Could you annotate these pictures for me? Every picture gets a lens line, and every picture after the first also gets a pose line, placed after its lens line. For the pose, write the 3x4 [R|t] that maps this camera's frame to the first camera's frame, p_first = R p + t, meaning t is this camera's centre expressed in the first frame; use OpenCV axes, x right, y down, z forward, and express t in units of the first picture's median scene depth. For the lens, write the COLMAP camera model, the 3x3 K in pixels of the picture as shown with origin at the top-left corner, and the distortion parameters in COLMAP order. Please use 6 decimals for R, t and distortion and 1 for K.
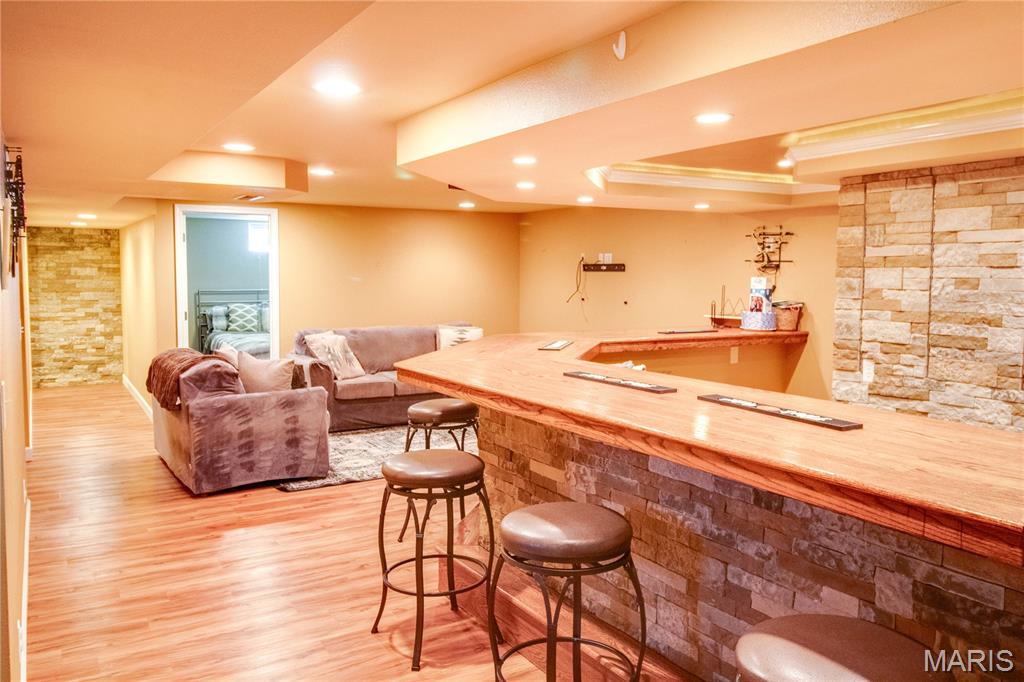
lens RADIAL K [[823.9, 0, 512.0], [0, 823.9, 341.0], [0, 0, 1]] dist [0.071994, 0.004744]
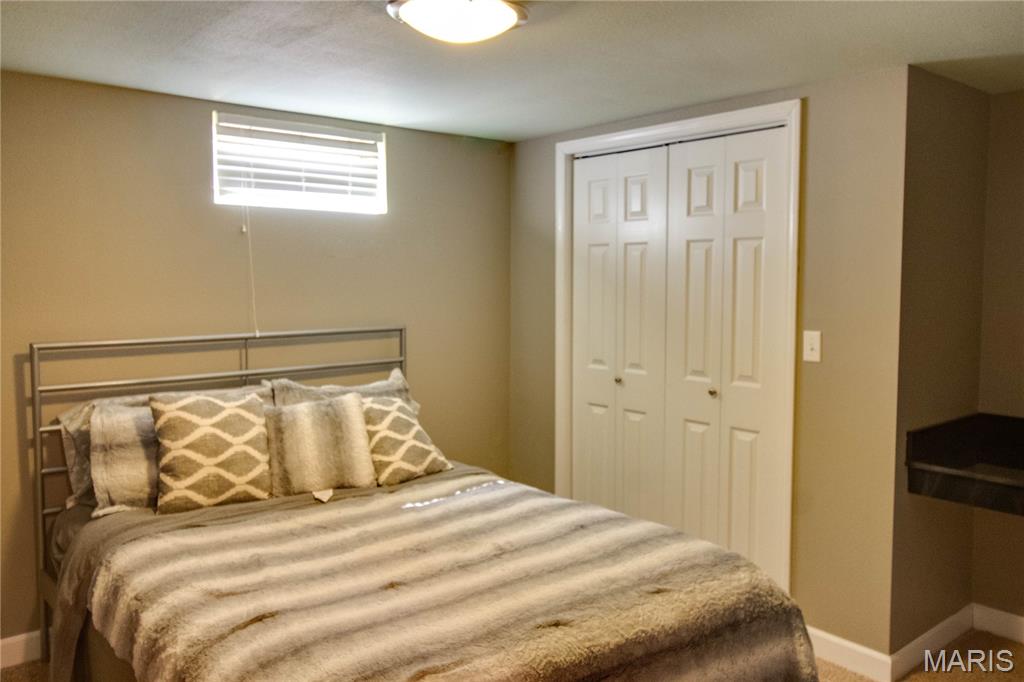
lens RADIAL K [[823.9, 0, 512.0], [0, 823.9, 341.0], [0, 0, 1]] dist [0.071994, 0.004744]
pose [[0.987925, -0.008174, 0.154715, -0.270679], [0.007141, 0.999948, 0.007231, -0.064186], [-0.154767, -0.006039, 0.987933, 0.720686]]
